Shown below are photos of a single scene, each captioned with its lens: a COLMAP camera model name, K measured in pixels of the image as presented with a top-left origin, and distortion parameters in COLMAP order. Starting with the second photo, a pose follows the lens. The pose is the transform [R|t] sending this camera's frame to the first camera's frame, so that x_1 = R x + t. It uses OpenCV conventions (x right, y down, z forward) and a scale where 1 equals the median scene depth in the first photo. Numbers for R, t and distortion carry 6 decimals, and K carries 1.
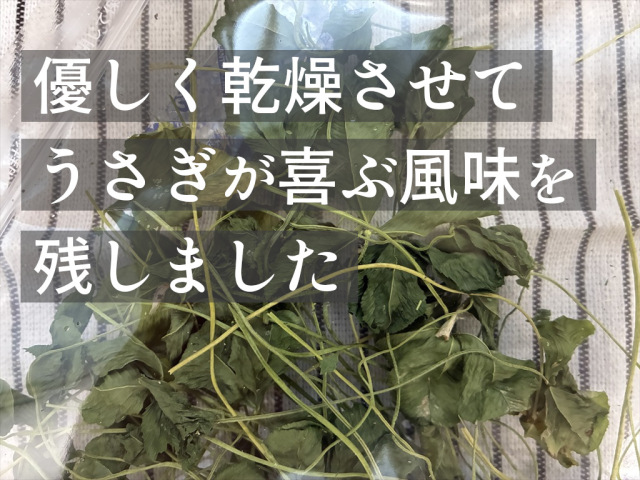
lens RADIAL K [[519.8, 0, 320.0], [0, 519.8, 240.0], [0, 0, 1]] dist [0.009120, -0.005817]
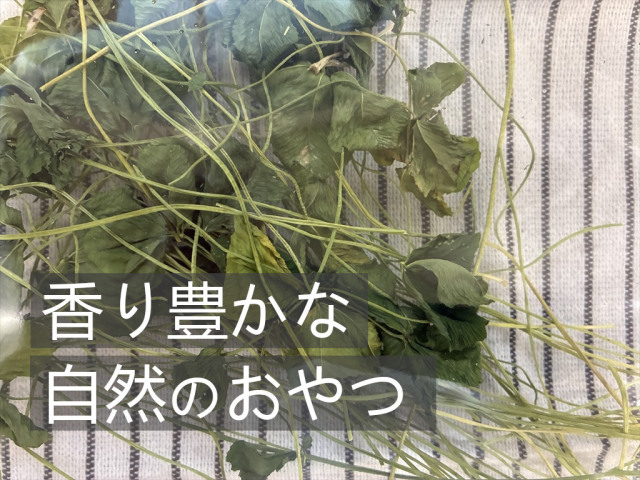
lens RADIAL K [[519.8, 0, 320.0], [0, 519.8, 240.0], [0, 0, 1]] dist [0.009120, -0.005817]
pose [[0.999902, 0.006271, 0.012524, 0.240528], [-0.006422, 0.999906, 0.012110, 0.515754], [-0.012447, -0.012189, 0.999848, -0.036572]]
